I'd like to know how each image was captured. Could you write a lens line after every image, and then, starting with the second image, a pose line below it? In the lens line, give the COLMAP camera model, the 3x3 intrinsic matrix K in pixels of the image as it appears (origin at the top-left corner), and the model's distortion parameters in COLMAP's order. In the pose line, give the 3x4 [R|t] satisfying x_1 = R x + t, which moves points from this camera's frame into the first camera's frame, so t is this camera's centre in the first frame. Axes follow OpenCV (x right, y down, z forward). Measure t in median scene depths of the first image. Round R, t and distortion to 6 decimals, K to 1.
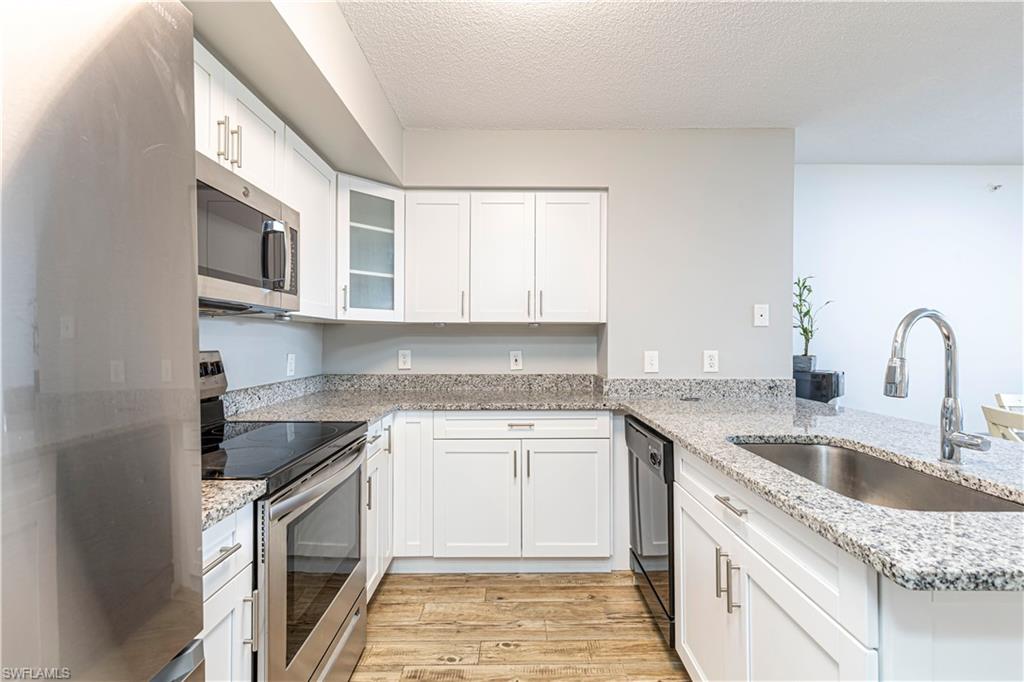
lens RADIAL K [[453.6, 0, 516.2], [0, 453.6, 339.6], [0, 0, 1]] dist [0.008840, -0.000196]
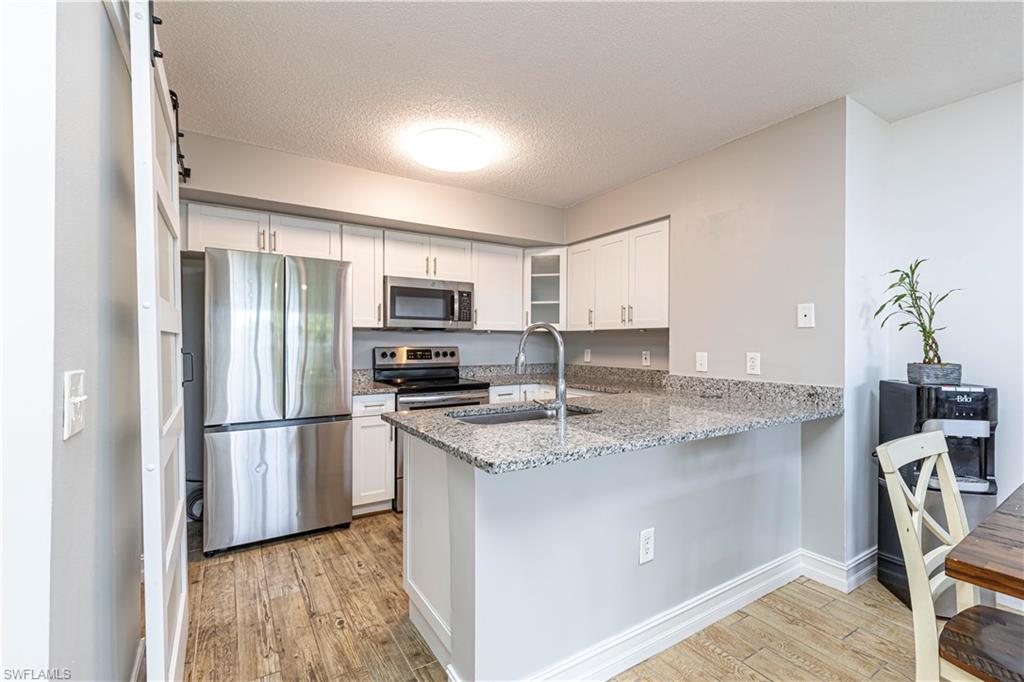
lens RADIAL K [[460.3, 0, 516.6], [0, 460.3, 339.6], [0, 0, 1]] dist [0.005773, 0.000281]
pose [[0.528433, -0.004511, -0.848963, 1.022406], [0.000472, 0.999987, -0.005019, -0.000602], [0.848975, 0.002252, 0.528428, 0.015530]]
